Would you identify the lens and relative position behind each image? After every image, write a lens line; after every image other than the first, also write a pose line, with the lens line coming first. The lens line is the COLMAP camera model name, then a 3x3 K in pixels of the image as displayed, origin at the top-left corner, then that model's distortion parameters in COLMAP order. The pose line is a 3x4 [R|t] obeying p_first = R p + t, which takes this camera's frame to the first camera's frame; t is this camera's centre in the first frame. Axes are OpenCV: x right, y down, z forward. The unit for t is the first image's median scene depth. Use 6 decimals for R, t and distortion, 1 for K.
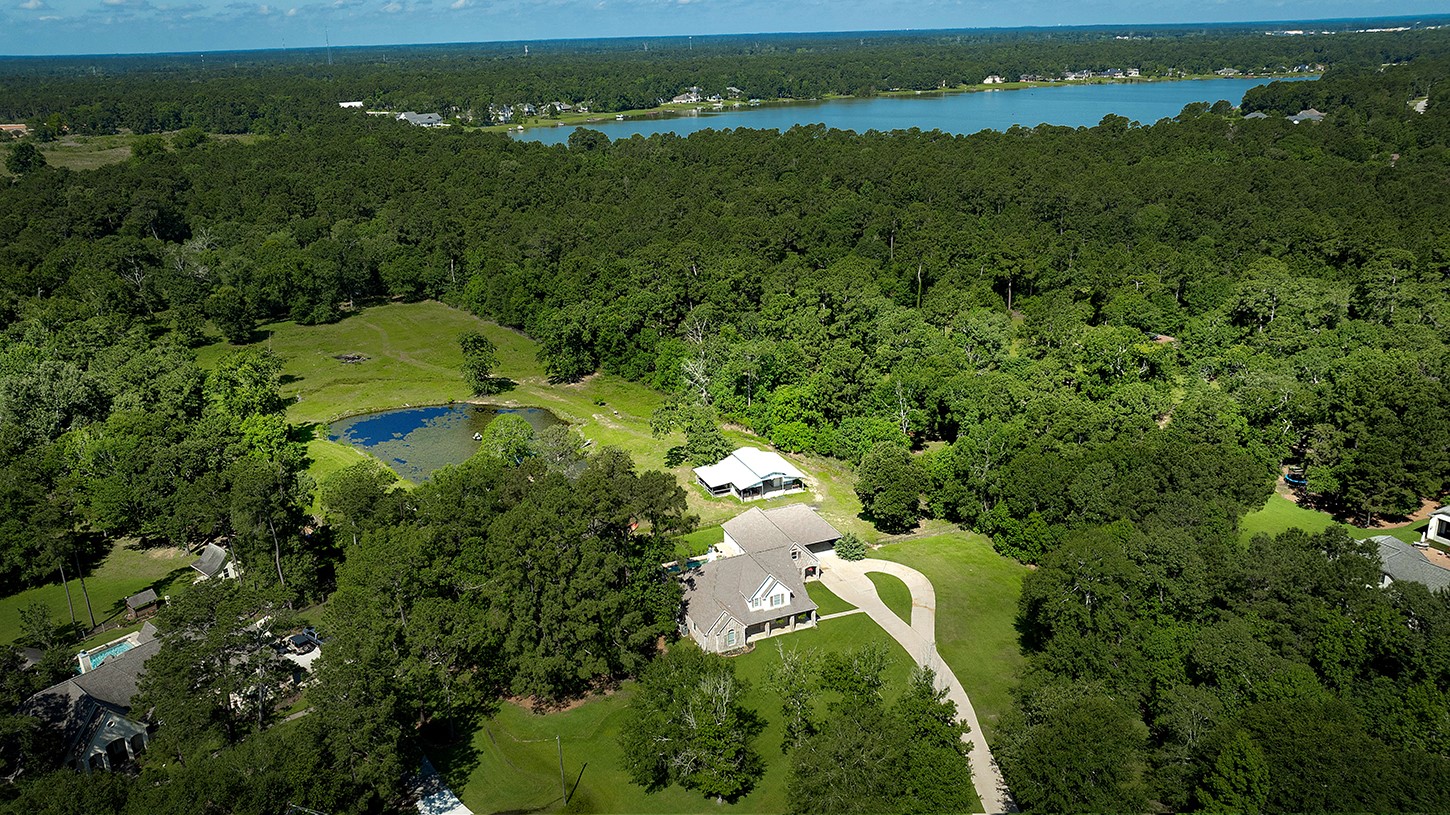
lens RADIAL K [[1047.6, 0, 725.0], [0, 1047.6, 407.5], [0, 0, 1]] dist [-0.011114, -0.004015]
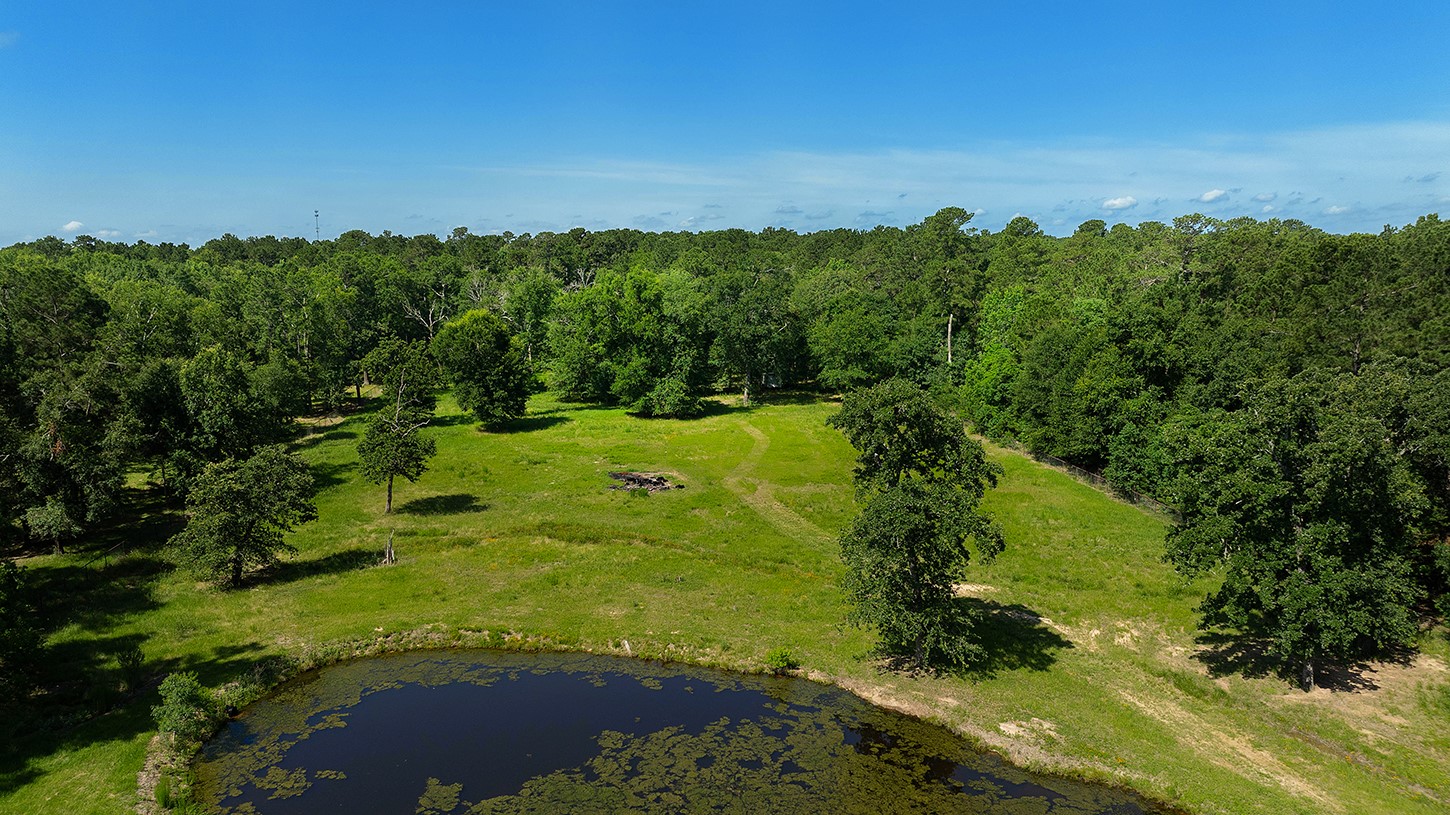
lens RADIAL K [[1073.5, 0, 705.0], [0, 1073.5, 408.7], [0, 0, 1]] dist [-0.008890, -0.001533]
pose [[0.858092, 0.092574, -0.505082, -0.119263], [-0.181864, 0.974648, -0.130334, -0.022245], [0.480211, 0.203695, 0.853174, 0.587324]]
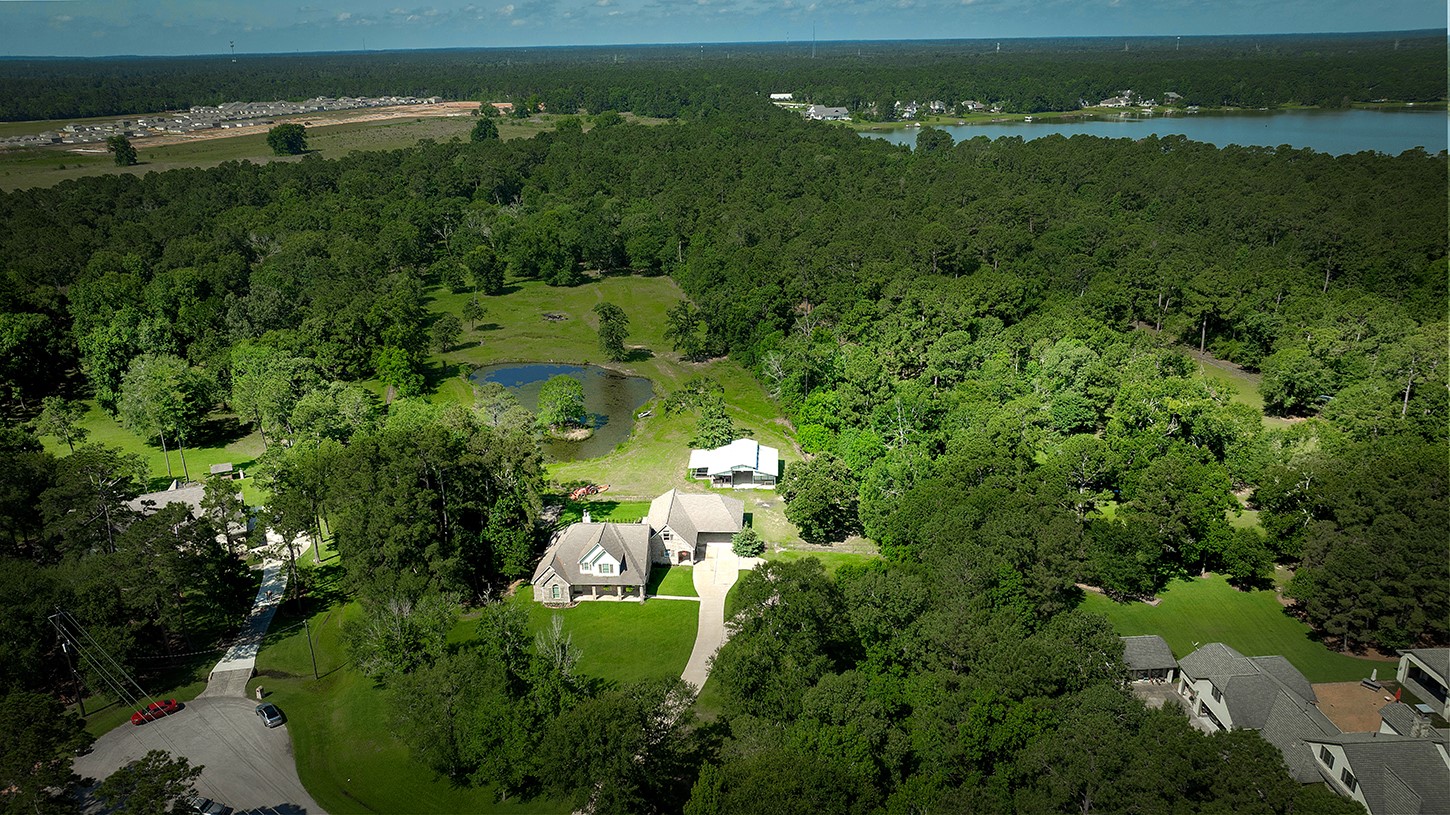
lens RADIAL K [[1036.0, 0, 725.0], [0, 1036.0, 407.5], [0, 0, 1]] dist [0.001033, 0.004989]
pose [[0.907175, 0.153018, -0.391943, 0.244867], [-0.150763, 0.987887, 0.036731, -0.016813], [0.392816, 0.025769, 0.919256, 0.027284]]
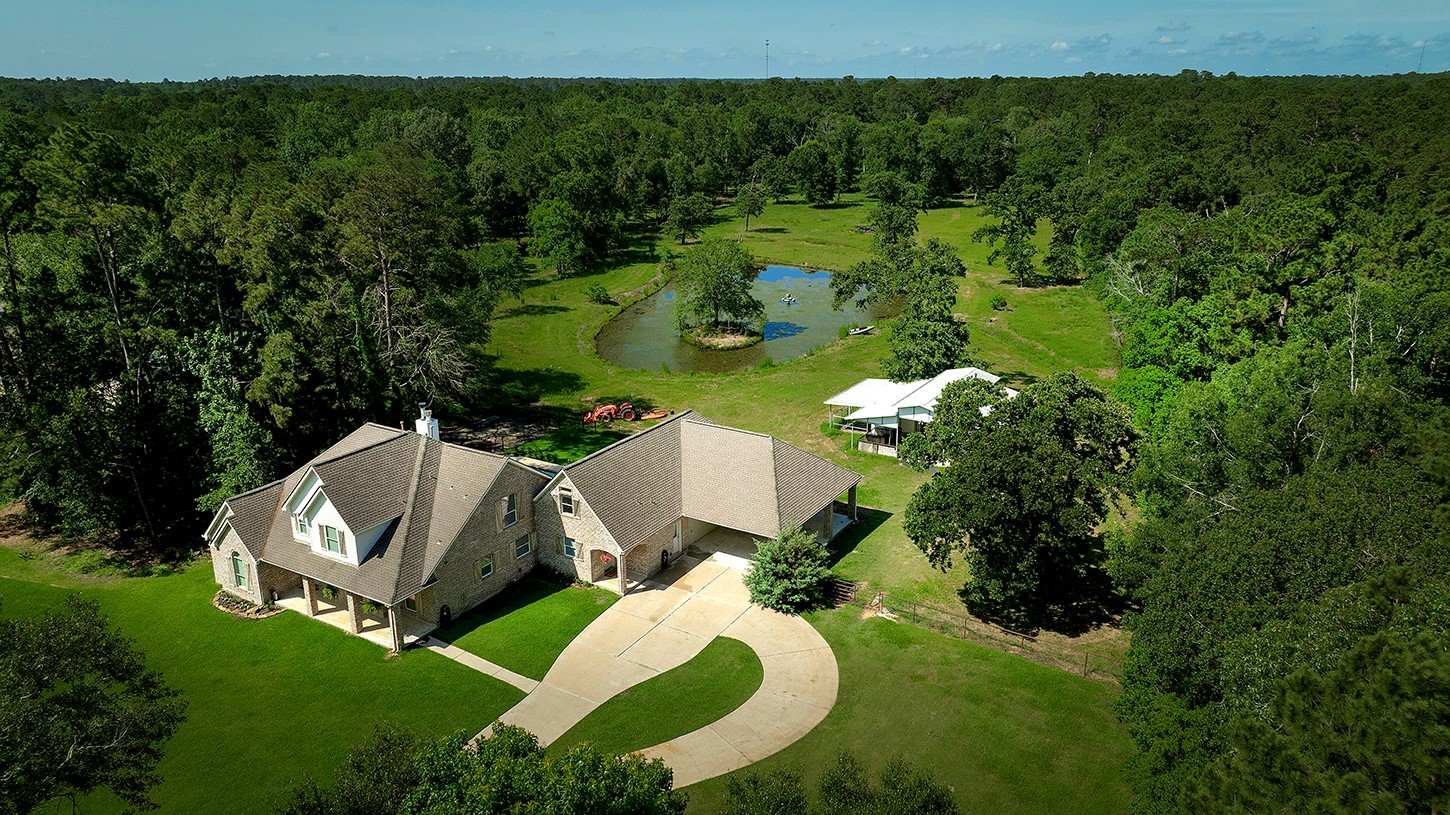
lens RADIAL K [[1036.0, 0, 725.0], [0, 1036.0, 407.5], [0, 0, 1]] dist [0.001033, 0.004989]
pose [[0.601746, 0.268185, -0.752315, 0.190950], [-0.279924, 0.953009, 0.115828, 0.019710], [0.748027, 0.140891, 0.648541, 0.373352]]
